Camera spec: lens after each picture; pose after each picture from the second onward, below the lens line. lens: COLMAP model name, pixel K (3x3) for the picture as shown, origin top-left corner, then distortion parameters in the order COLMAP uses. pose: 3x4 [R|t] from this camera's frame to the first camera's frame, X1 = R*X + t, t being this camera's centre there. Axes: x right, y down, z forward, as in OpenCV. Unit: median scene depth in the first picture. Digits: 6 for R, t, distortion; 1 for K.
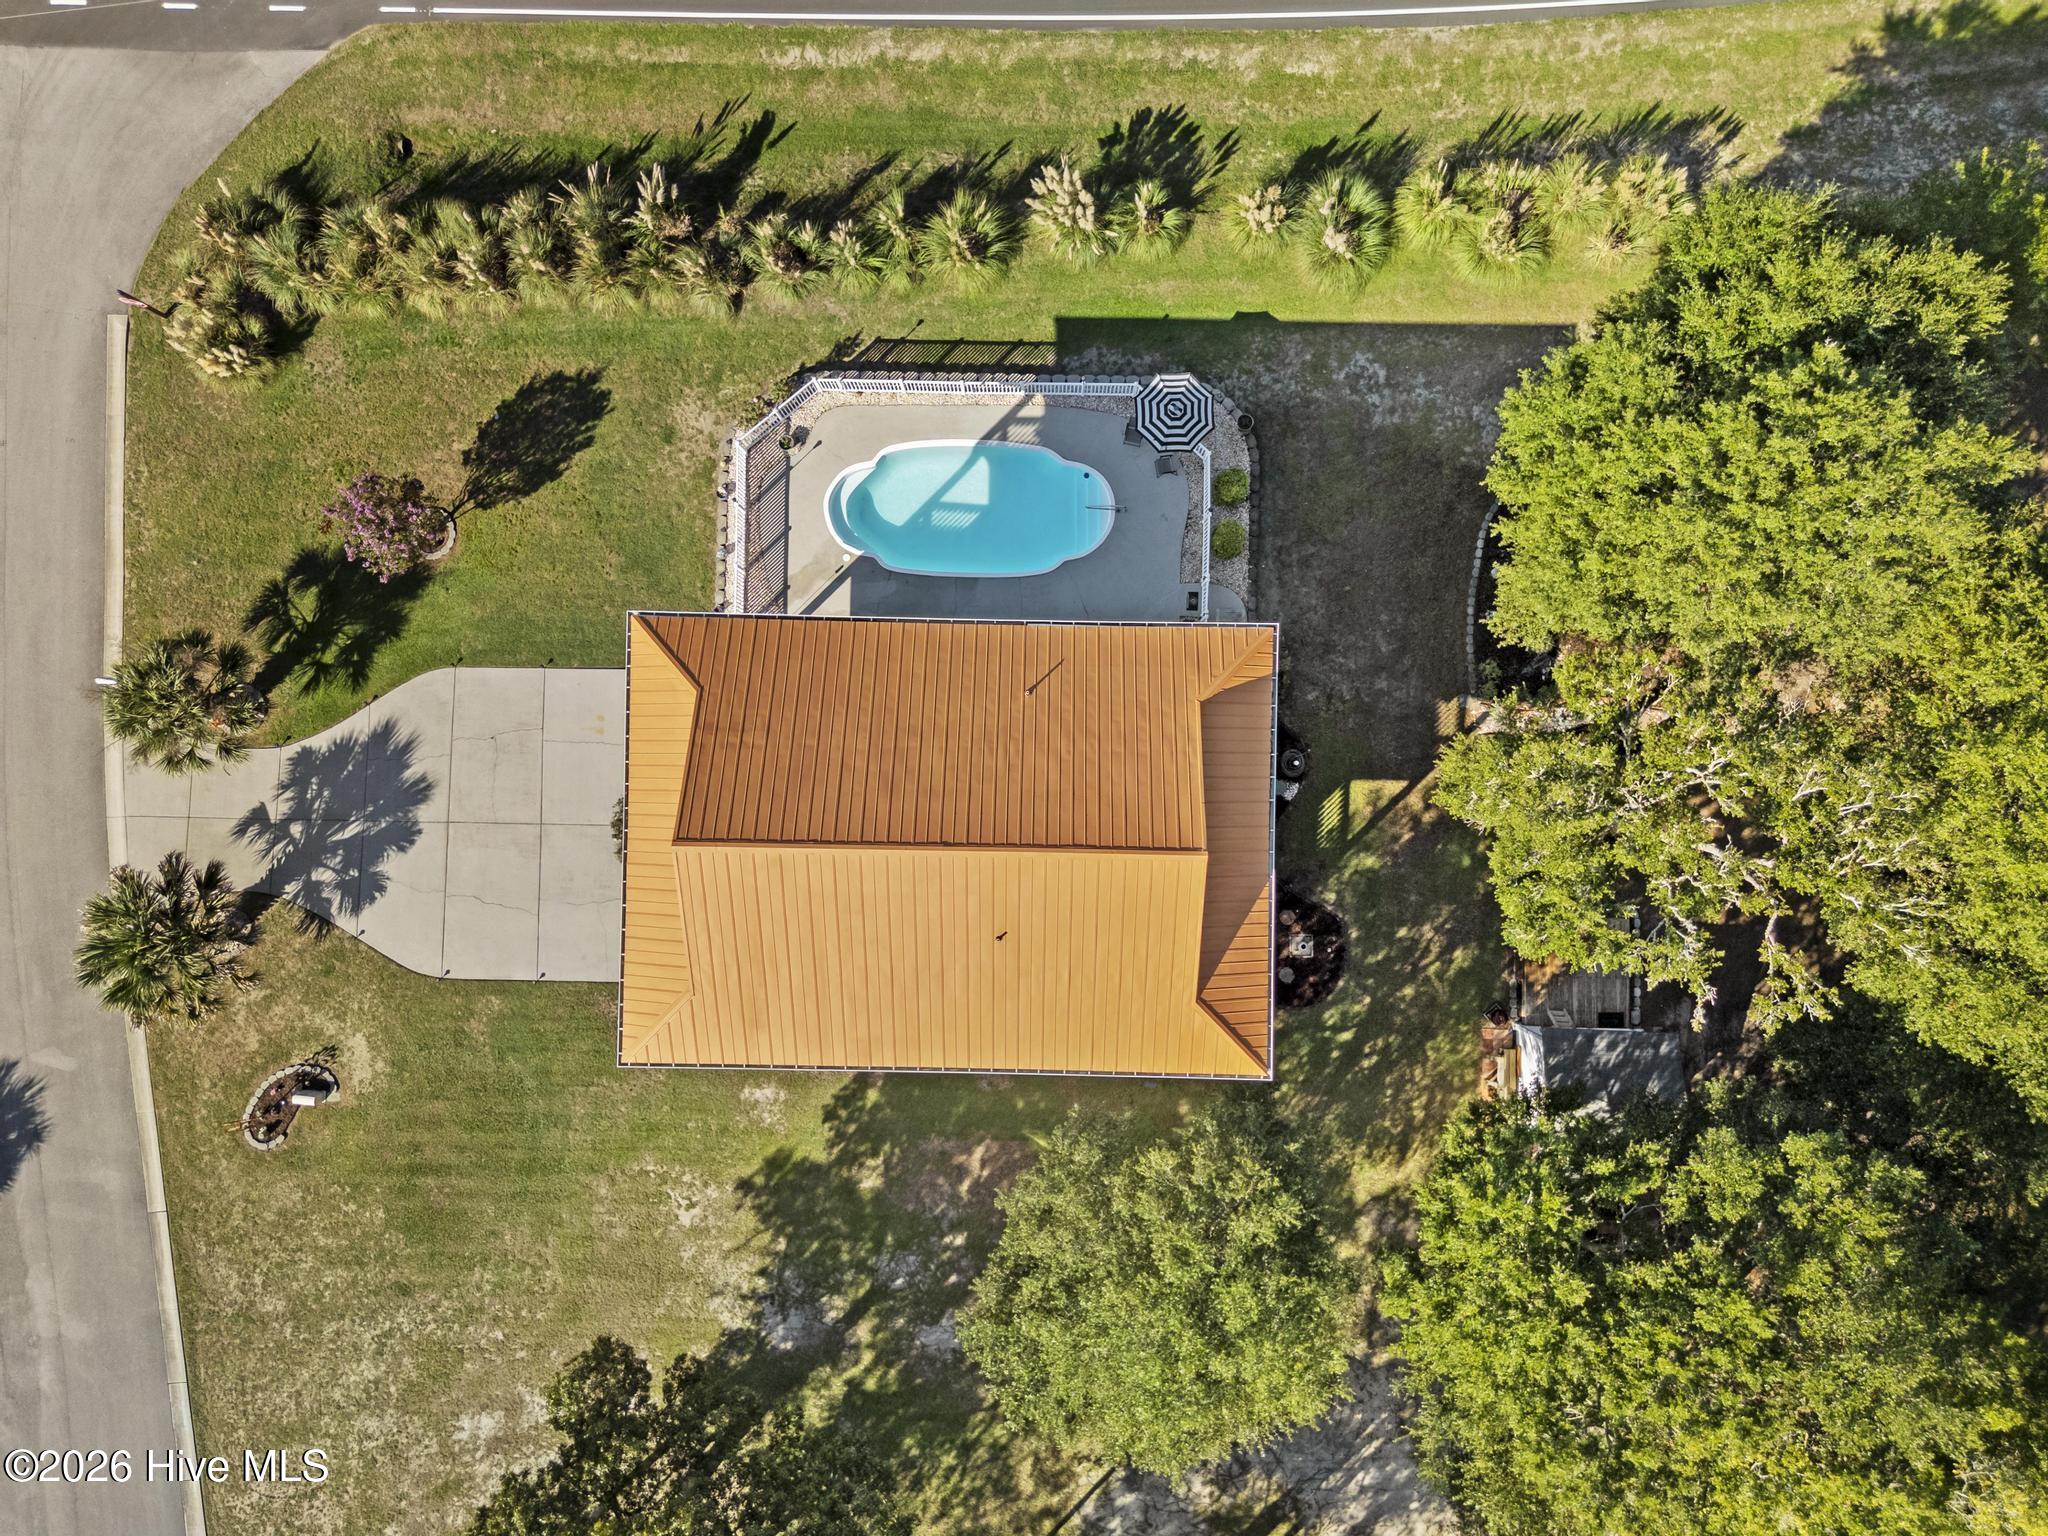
lens RADIAL K [[1500.4, 0, 1024.0], [0, 1500.4, 768.0], [0, 0, 1]] dist [0.081513, -0.081179]
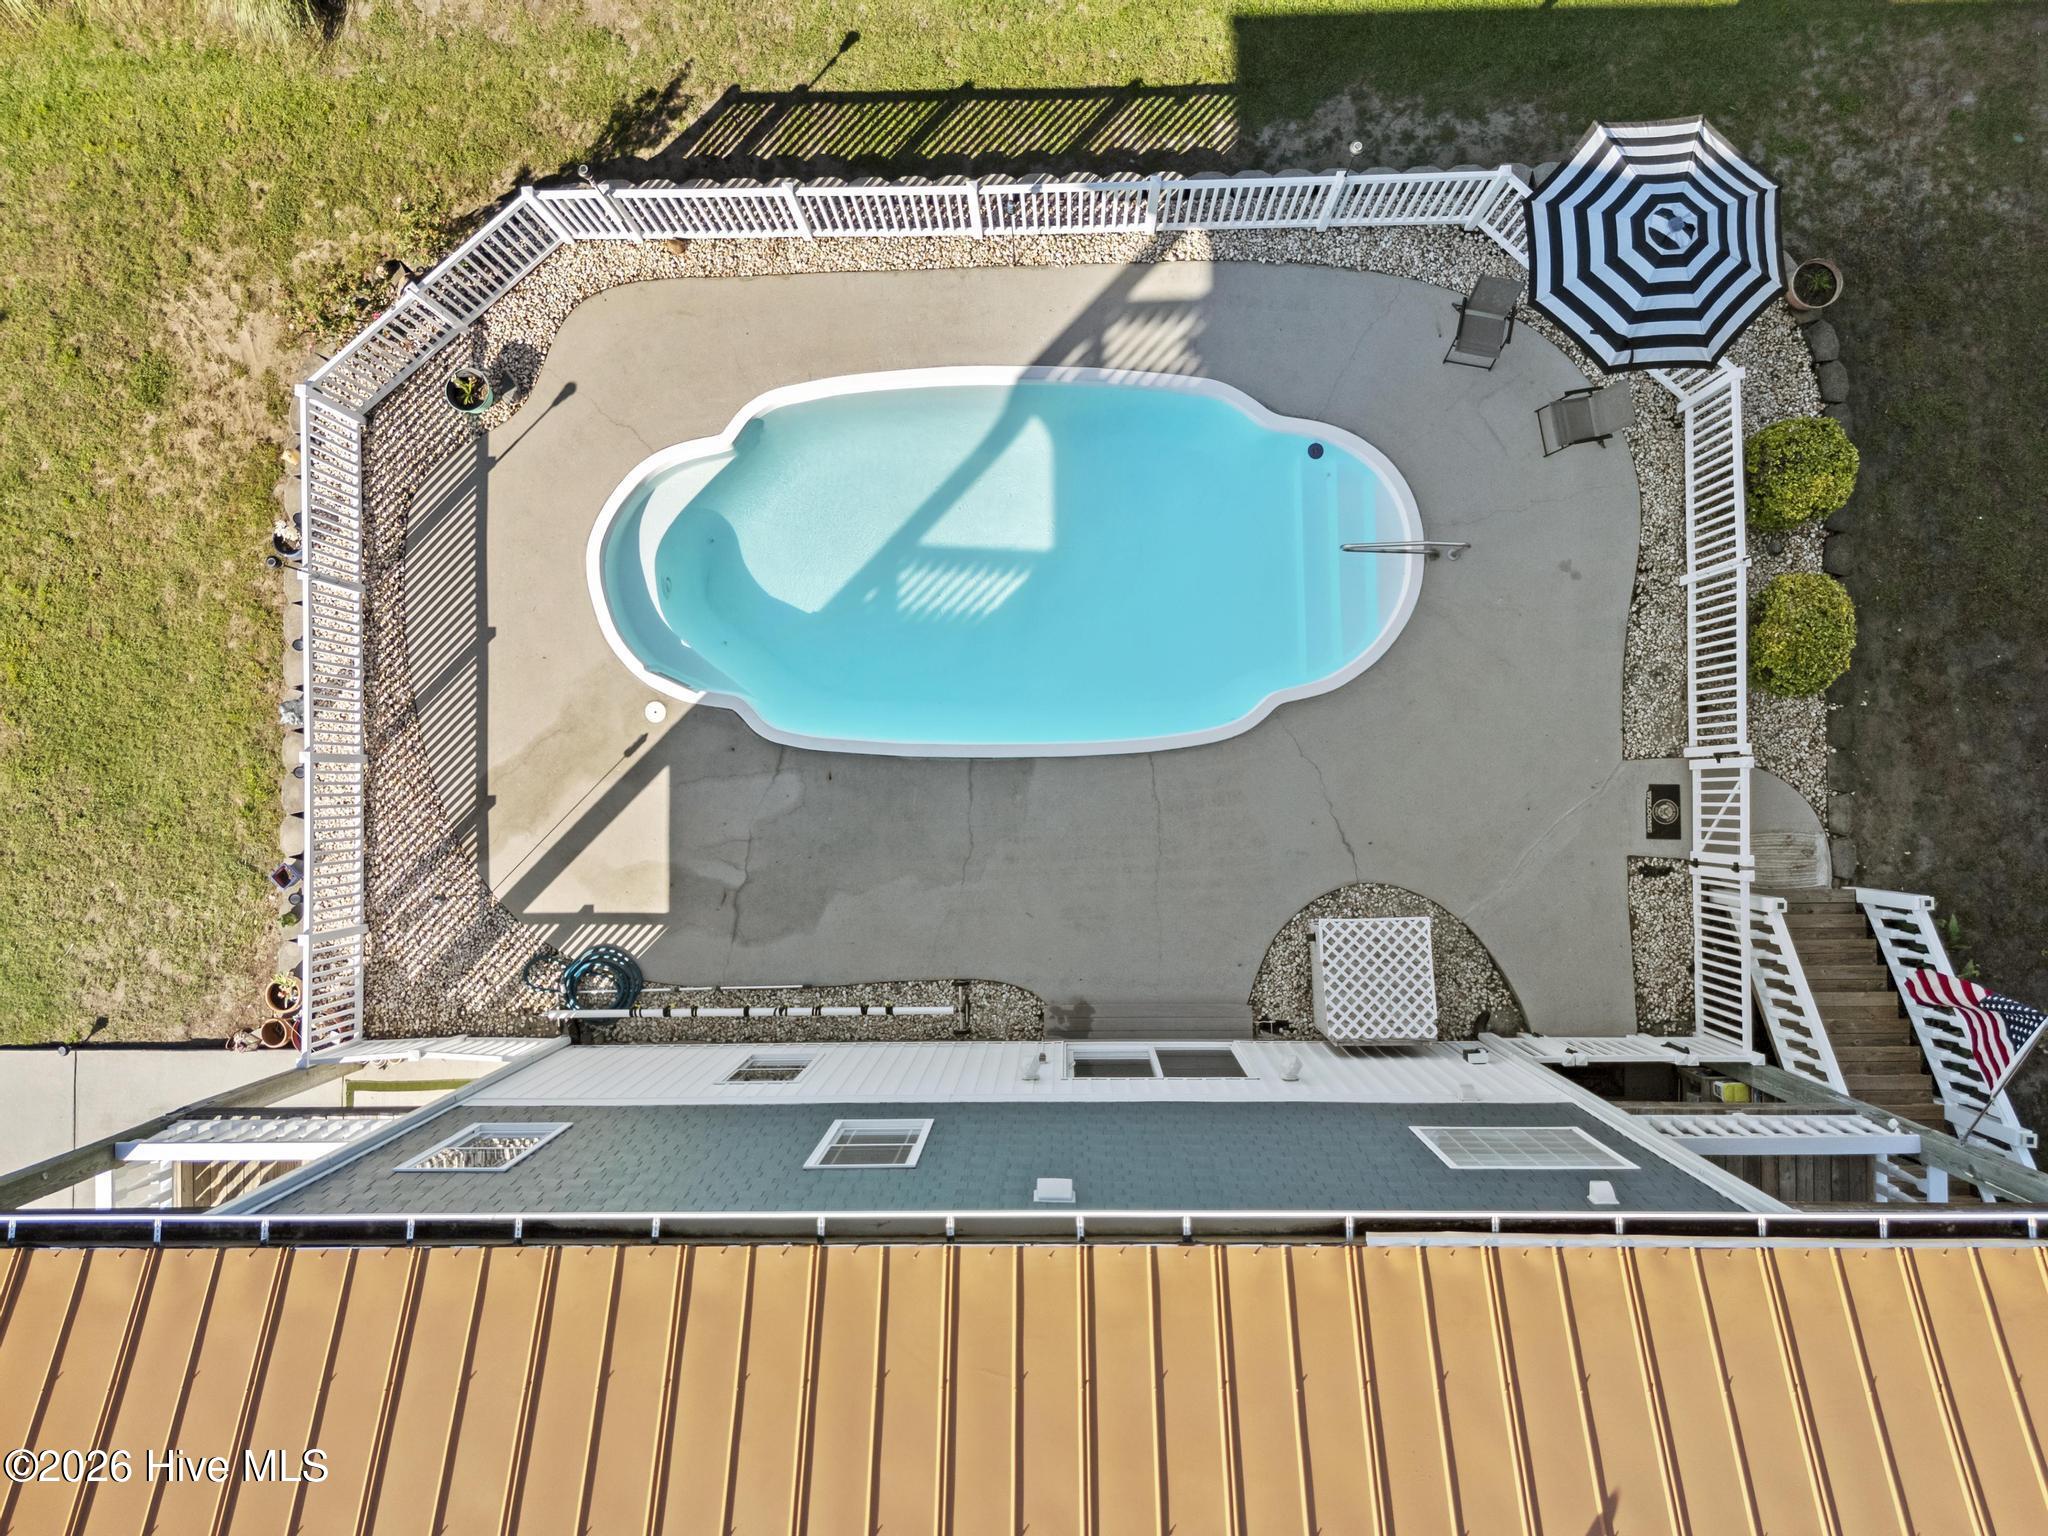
lens RADIAL K [[1511.6, 0, 1016.9], [0, 1511.6, 736.9], [0, 0, 1]] dist [0.085838, -0.105063]
pose [[0.999446, -0.027333, -0.018965, -0.027525], [0.026834, 0.999299, -0.026115, -0.122871], [0.019665, 0.025592, 0.999479, 0.650087]]
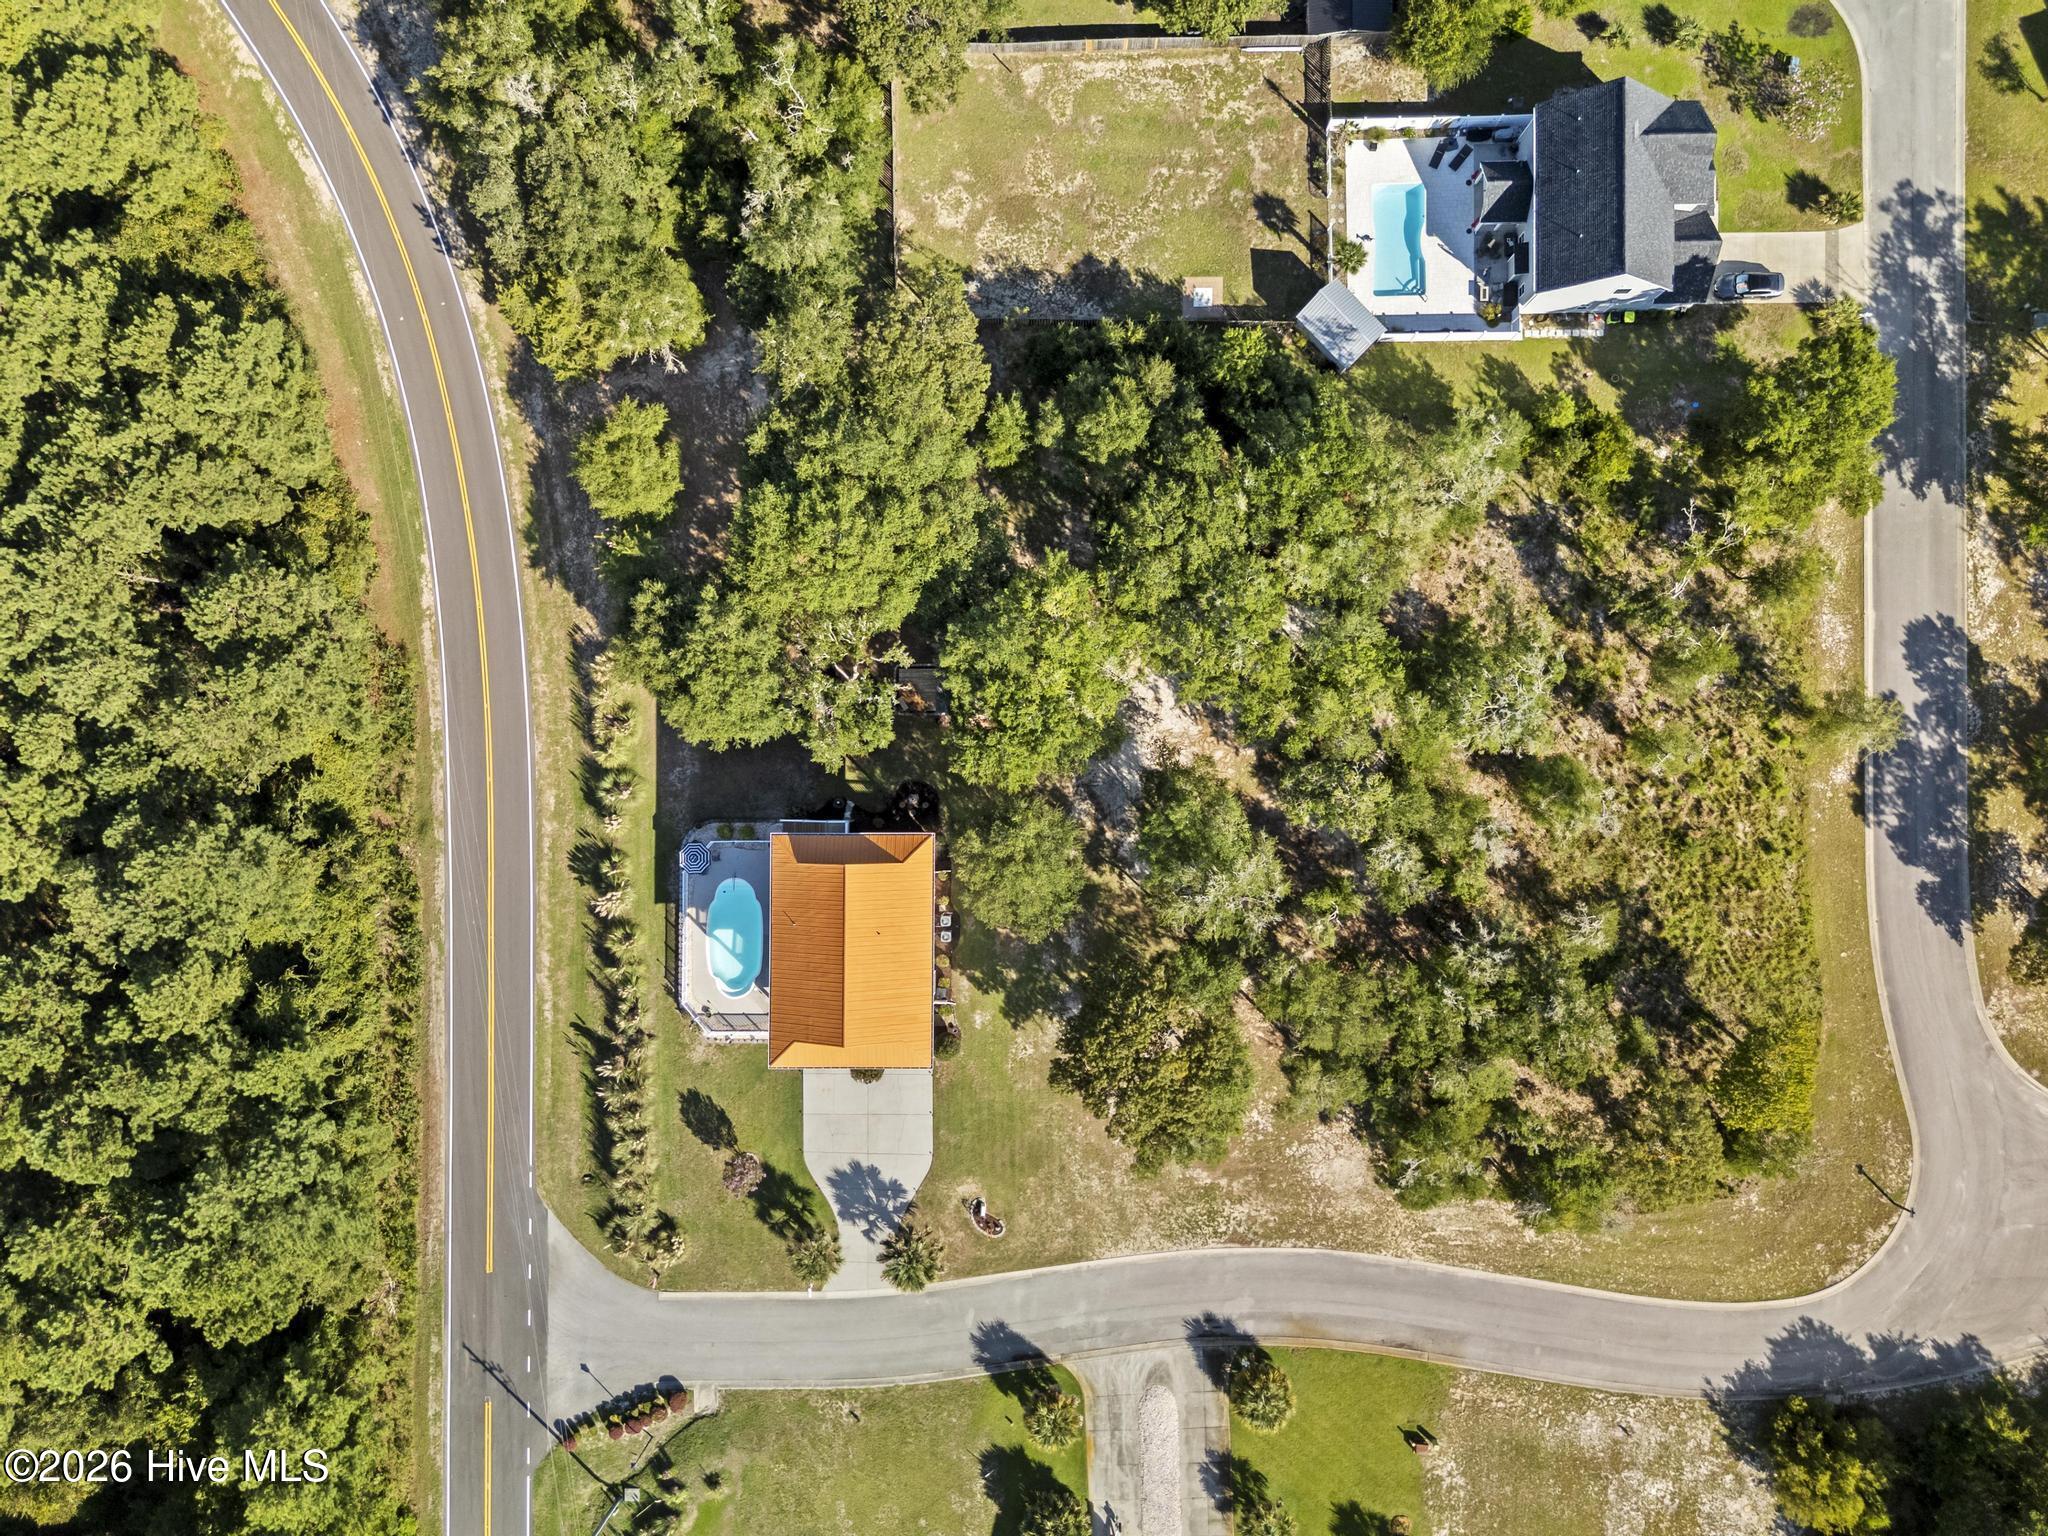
lens RADIAL K [[1500.4, 0, 1024.0], [0, 1500.4, 768.0], [0, 0, 1]] dist [0.081513, -0.081179]
pose [[-0.017181, -0.999561, 0.024156, 0.169832], [0.999736, -0.017542, -0.014835, 0.332123], [0.015252, 0.023895, 0.999598, -1.411993]]
